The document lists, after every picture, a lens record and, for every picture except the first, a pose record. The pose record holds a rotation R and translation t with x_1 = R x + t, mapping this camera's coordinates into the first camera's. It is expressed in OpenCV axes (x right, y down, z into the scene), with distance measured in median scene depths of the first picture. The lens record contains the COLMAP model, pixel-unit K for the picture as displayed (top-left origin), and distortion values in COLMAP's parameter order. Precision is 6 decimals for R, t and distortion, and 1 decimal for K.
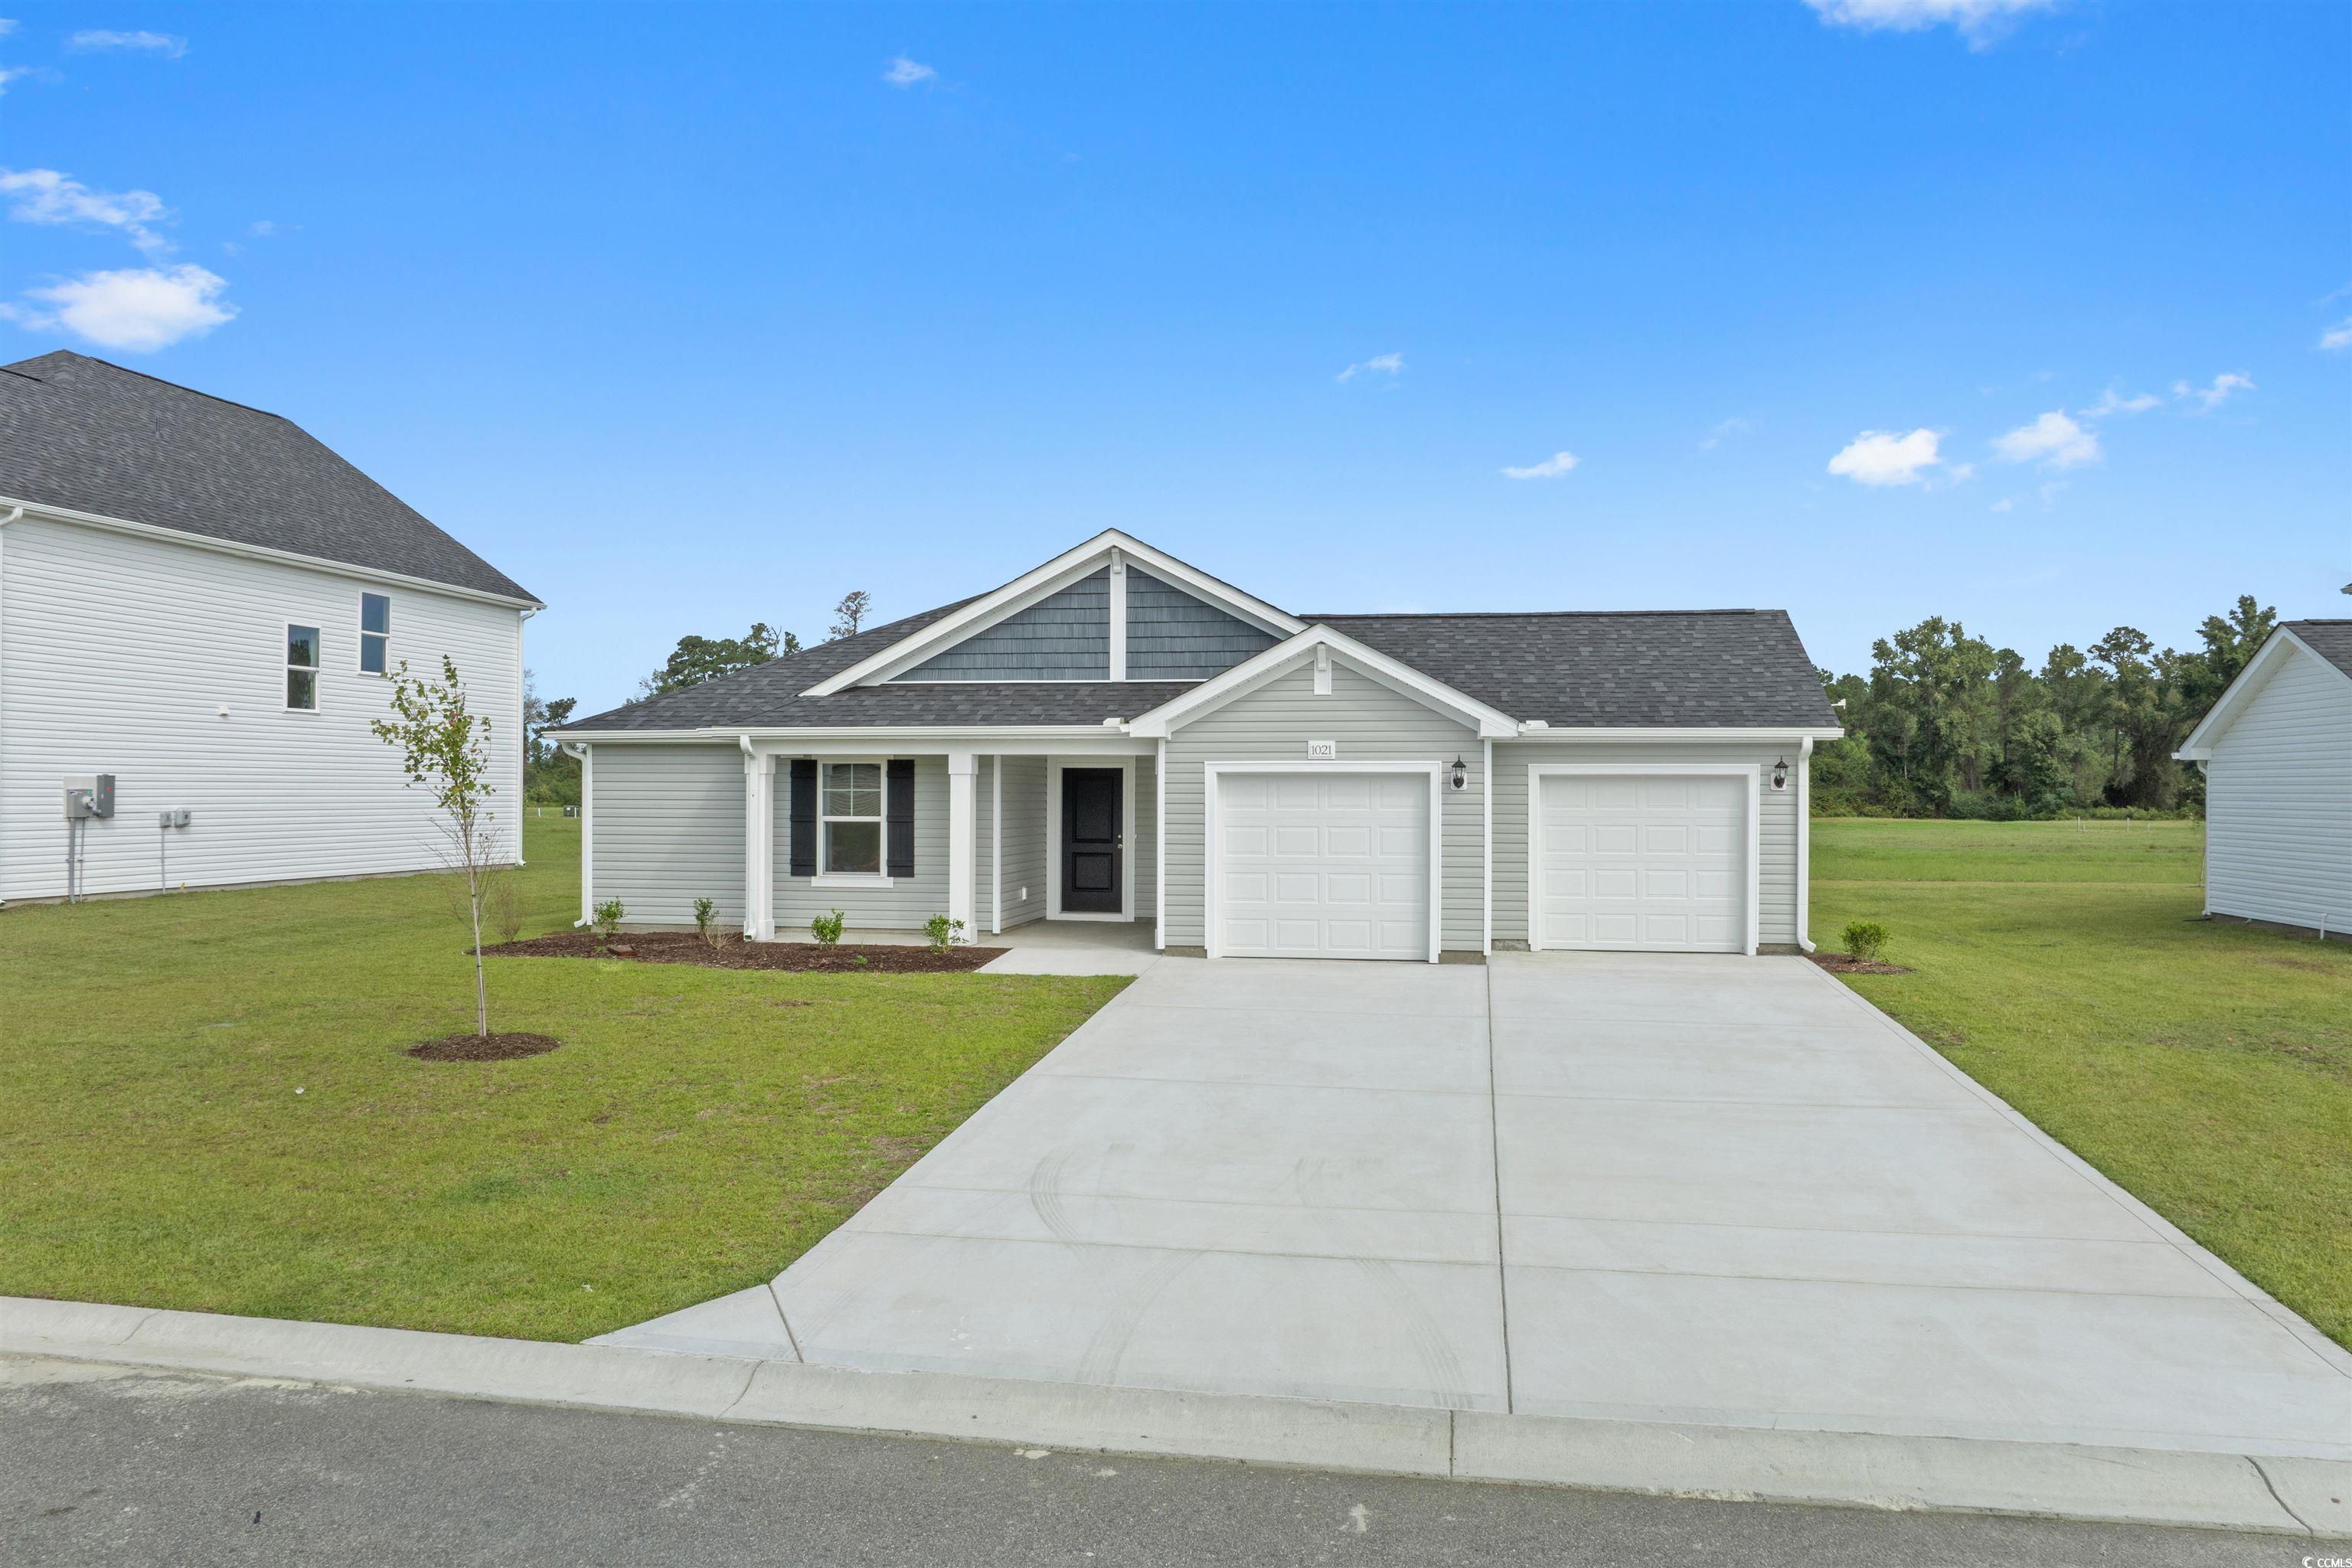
lens RADIAL K [[1704.8, 0, 1180.9], [0, 1704.8, 769.1], [0, 0, 1]] dist [-0.059118, 0.032982]
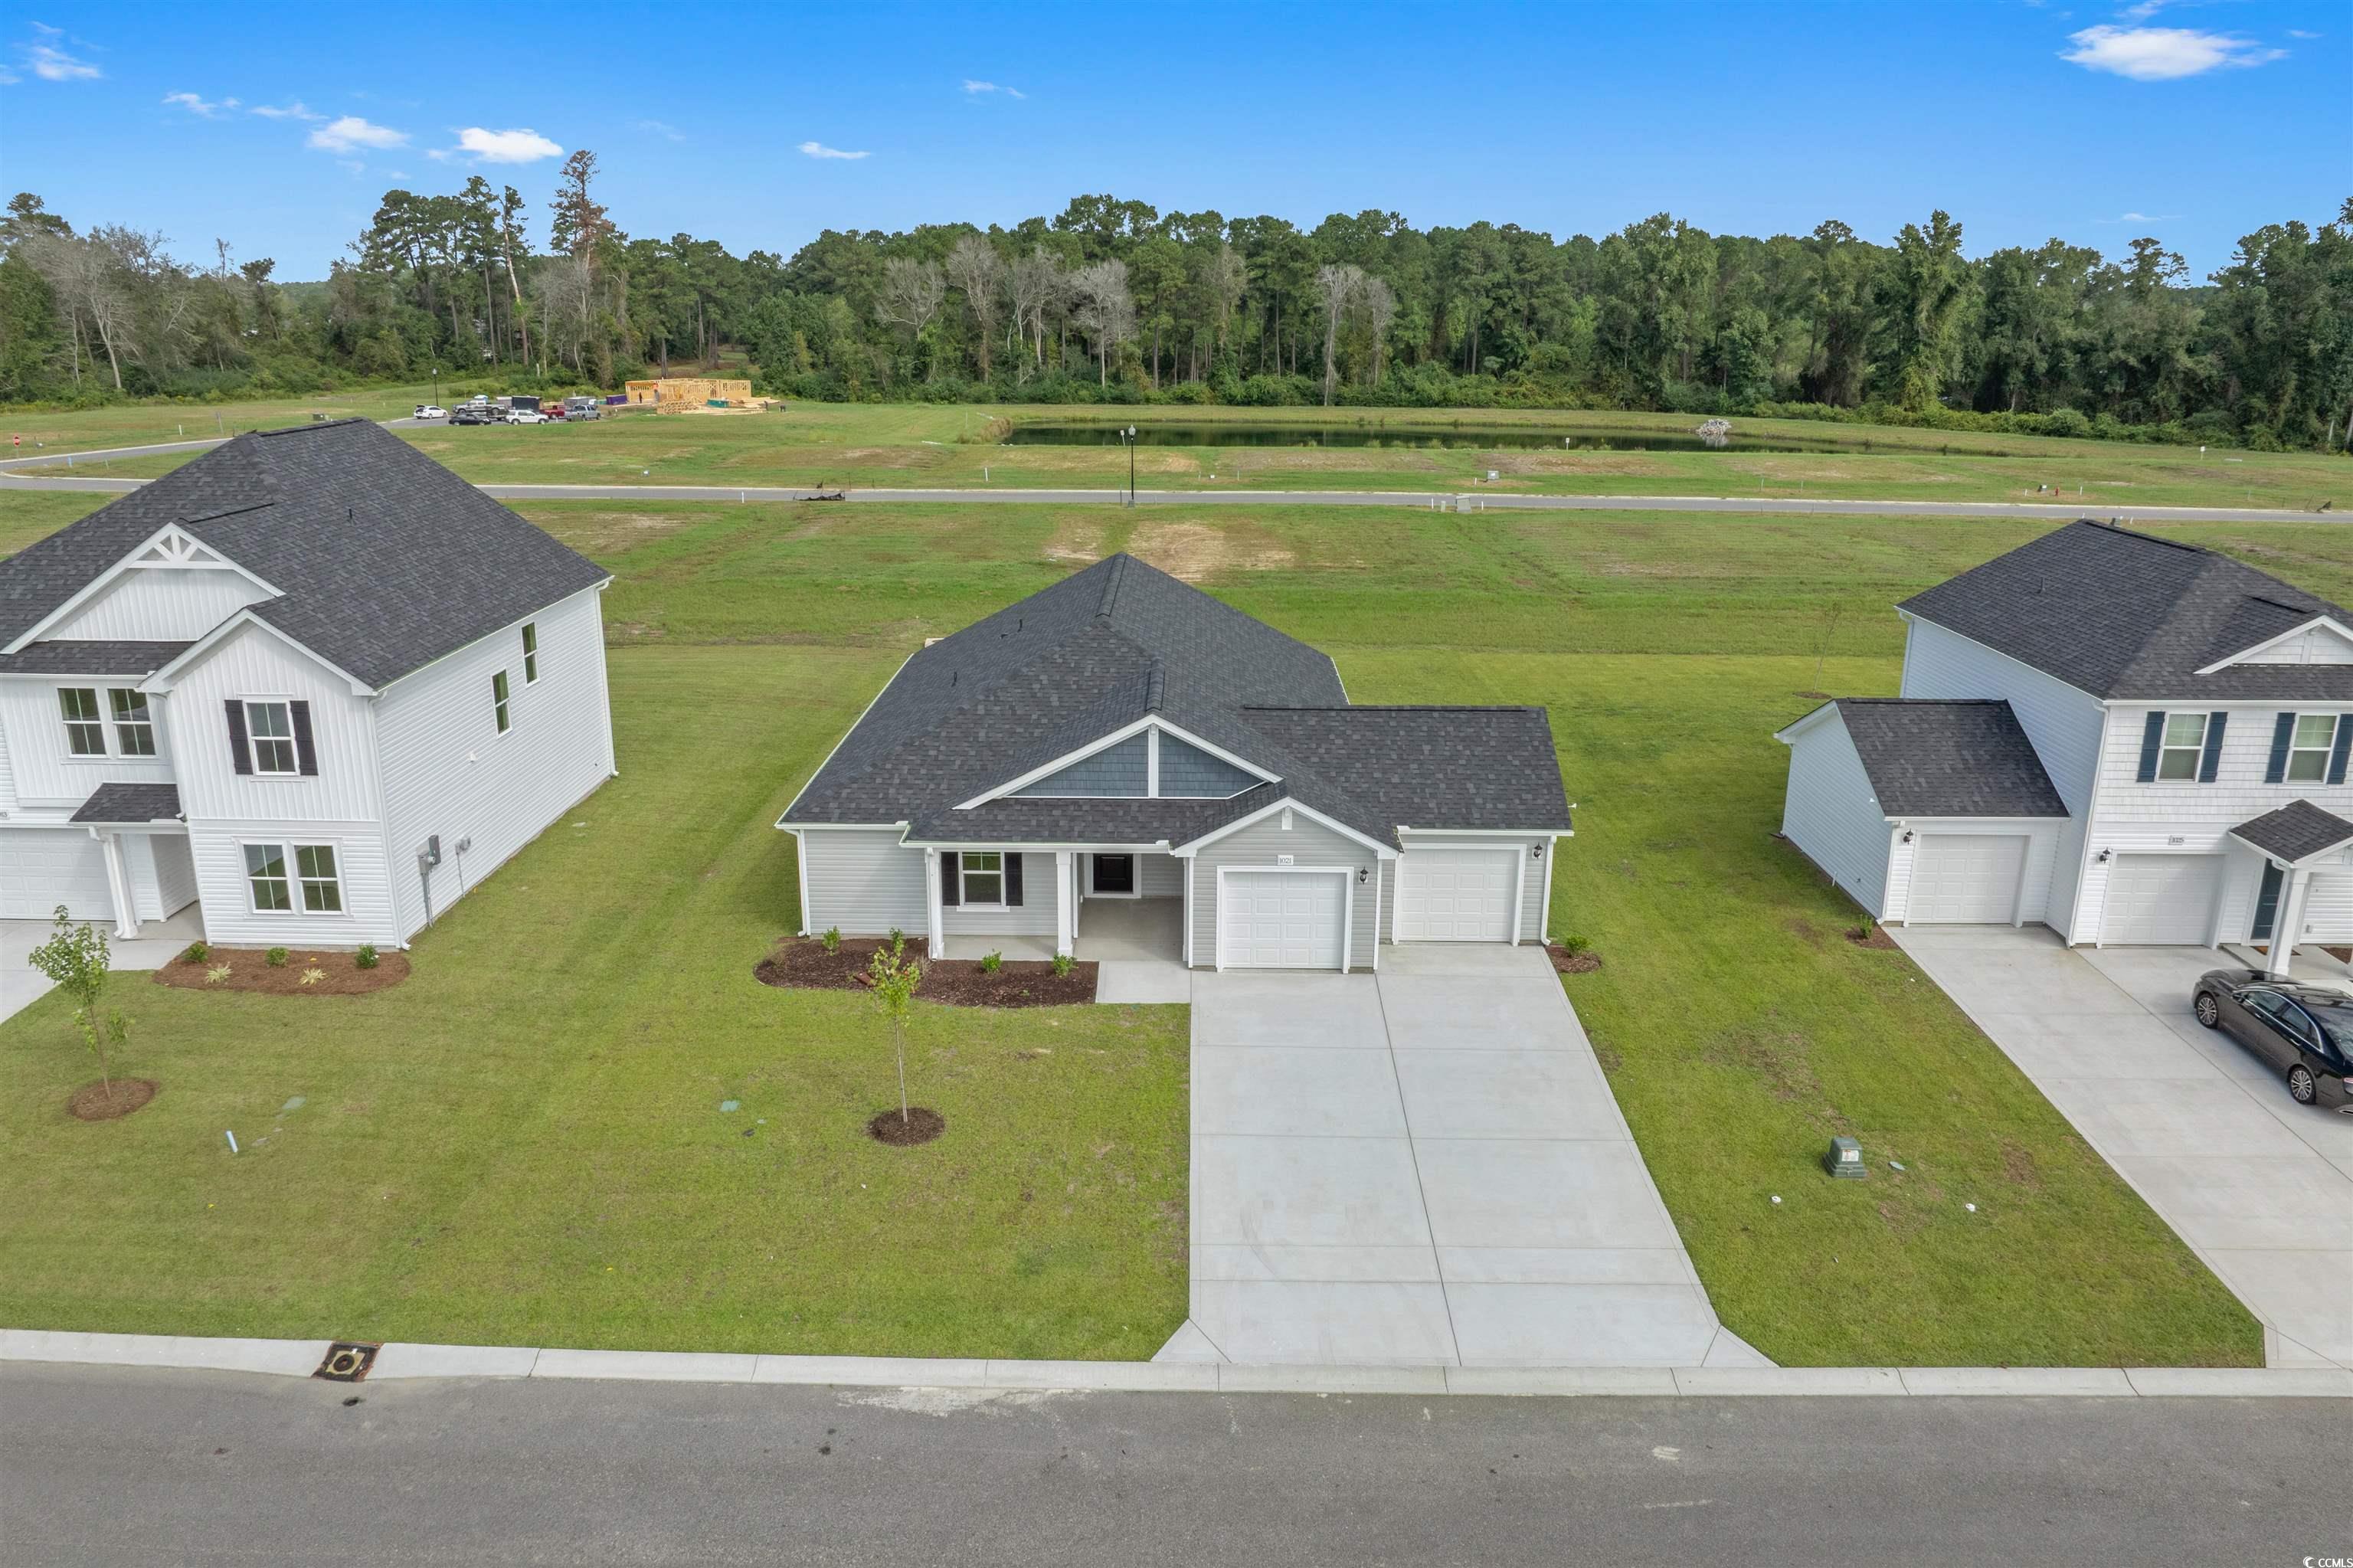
lens RADIAL K [[1745.0, 0, 1176.5], [0, 1745.0, 784.0], [0, 0, 1]] dist [-0.028042, 0.002145]
pose [[0.987059, -0.045434, 0.153786, -0.276944], [-0.003139, 0.953364, 0.301806, -0.579992], [-0.160326, -0.298383, 0.940884, -0.590848]]
